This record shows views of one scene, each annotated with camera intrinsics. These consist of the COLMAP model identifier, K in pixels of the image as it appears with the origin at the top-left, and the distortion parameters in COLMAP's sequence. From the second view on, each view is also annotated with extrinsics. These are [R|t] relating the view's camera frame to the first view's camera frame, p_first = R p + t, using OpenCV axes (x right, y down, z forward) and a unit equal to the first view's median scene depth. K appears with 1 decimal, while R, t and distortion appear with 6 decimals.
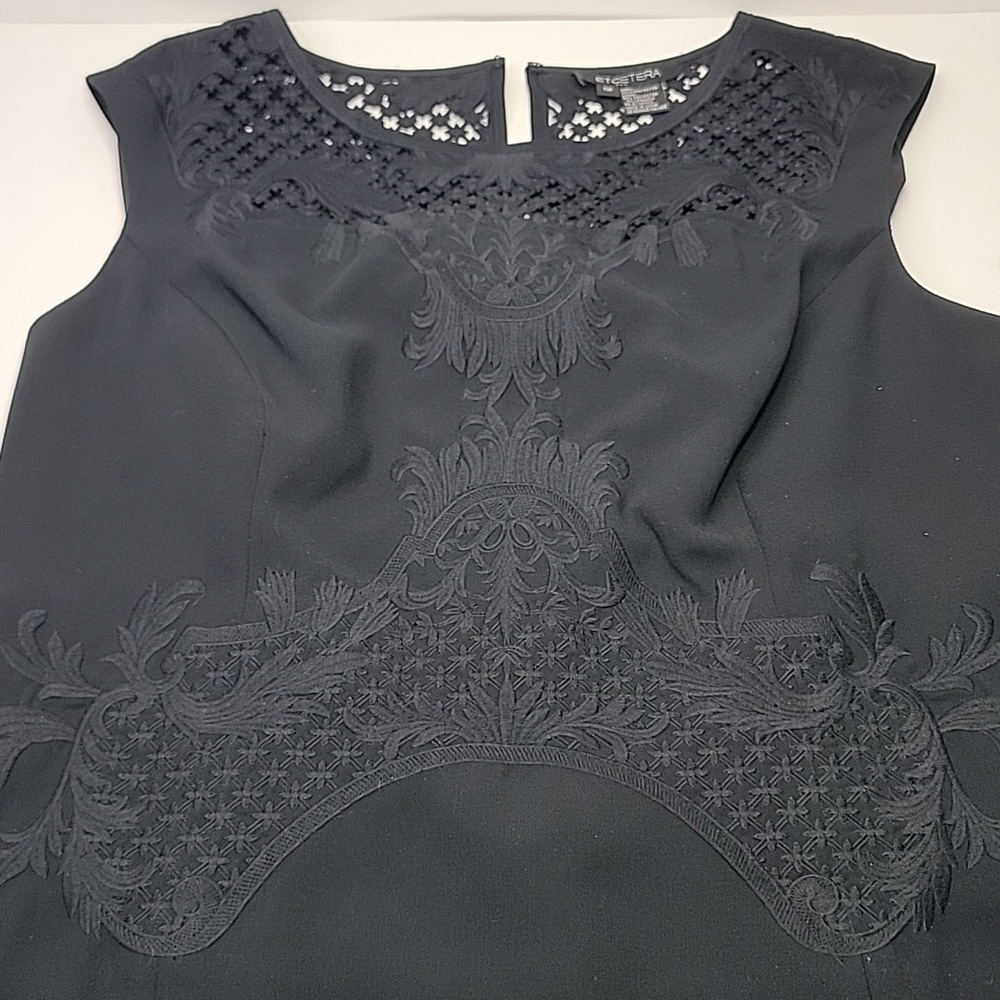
lens RADIAL K [[1598.4, 0, 500.1], [0, 1598.4, 493.1], [0, 0, 1]] dist [0.034233, 0.000000]
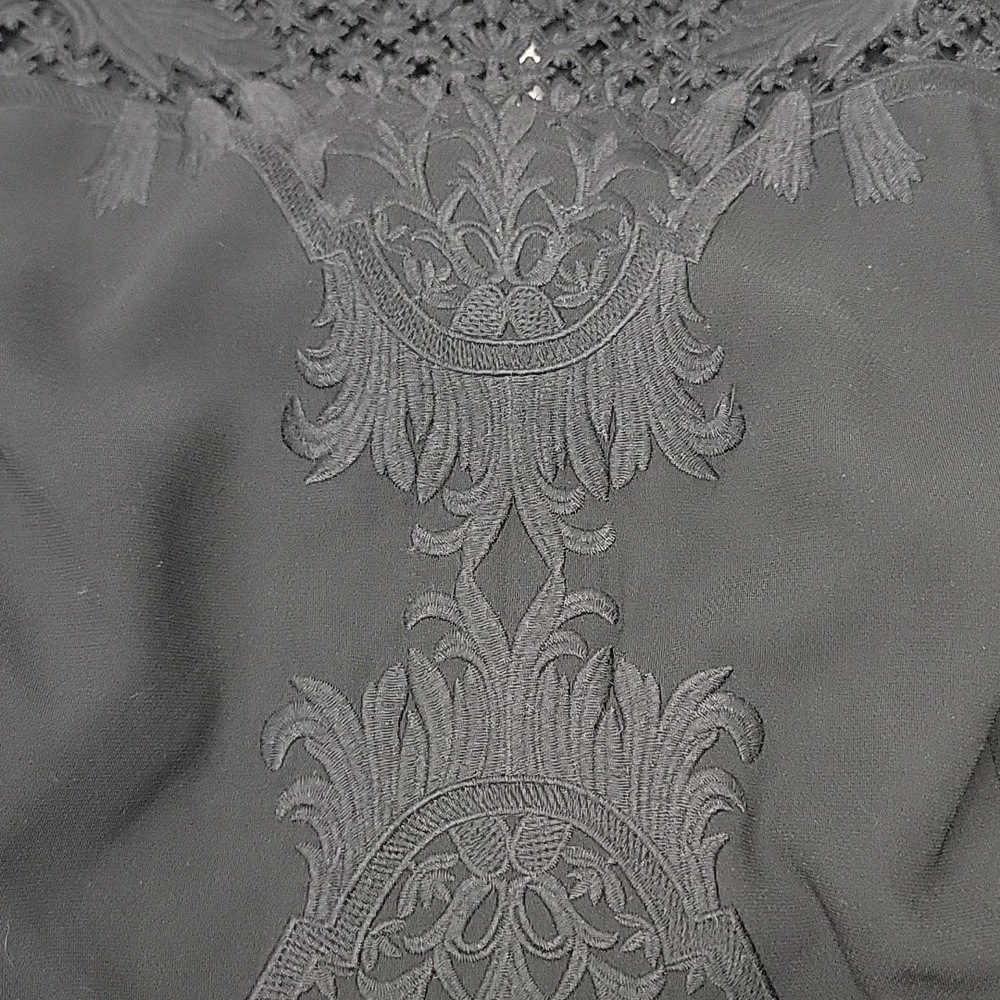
lens RADIAL K [[1598.4, 0, 504.3], [0, 1598.4, 541.3], [0, 0, 1]] dist [0.034233, 0.000000]
pose [[0.999787, -0.019824, -0.005721, 0.006912], [0.020614, 0.947842, 0.318074, -0.195573], [-0.000883, -0.318124, 0.948049, 0.502576]]
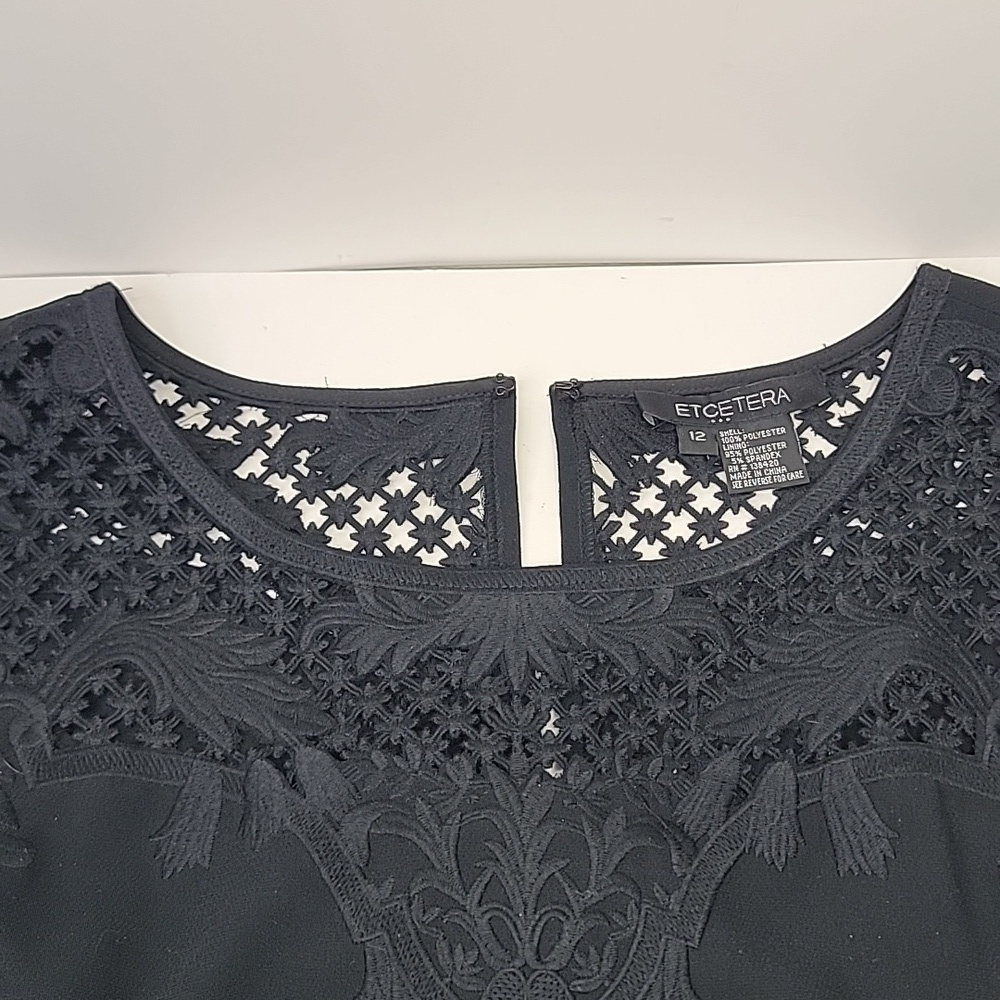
lens RADIAL K [[1598.4, 0, 513.8], [0, 1598.4, 535.8], [0, 0, 1]] dist [0.034233, 0.000000]
pose [[0.999967, -0.006978, -0.004173, 0.005185], [0.007563, 0.986718, 0.162265, -0.334768], [0.002986, -0.162291, 0.986738, 0.474006]]
